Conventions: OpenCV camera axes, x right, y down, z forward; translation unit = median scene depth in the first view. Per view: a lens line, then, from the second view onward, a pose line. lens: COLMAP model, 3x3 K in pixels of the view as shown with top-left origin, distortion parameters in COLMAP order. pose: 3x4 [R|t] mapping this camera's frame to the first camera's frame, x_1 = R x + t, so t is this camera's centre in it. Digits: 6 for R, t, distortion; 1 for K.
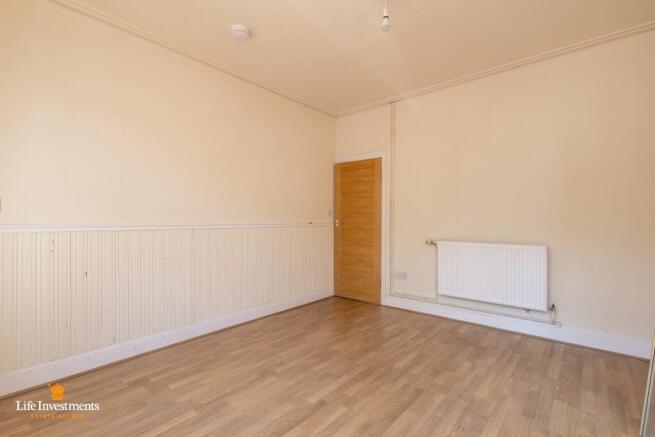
lens RADIAL K [[300.2, 0, 332.7], [0, 300.2, 217.0], [0, 0, 1]] dist [0.015326, -0.004112]
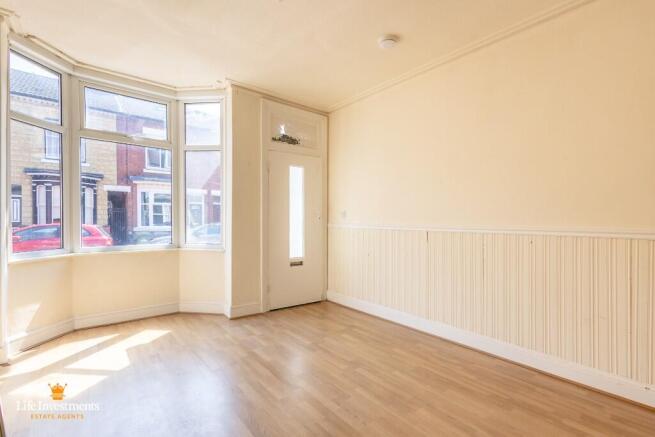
lens RADIAL K [[300.2, 0, 324.3], [0, 300.2, 223.2], [0, 0, 1]] dist [0.015326, -0.004112]
pose [[-0.184785, 0.003267, -0.982773, 0.745512], [-0.005880, 0.999973, 0.004430, 0.011828], [0.982761, 0.006597, -0.184761, 0.956150]]
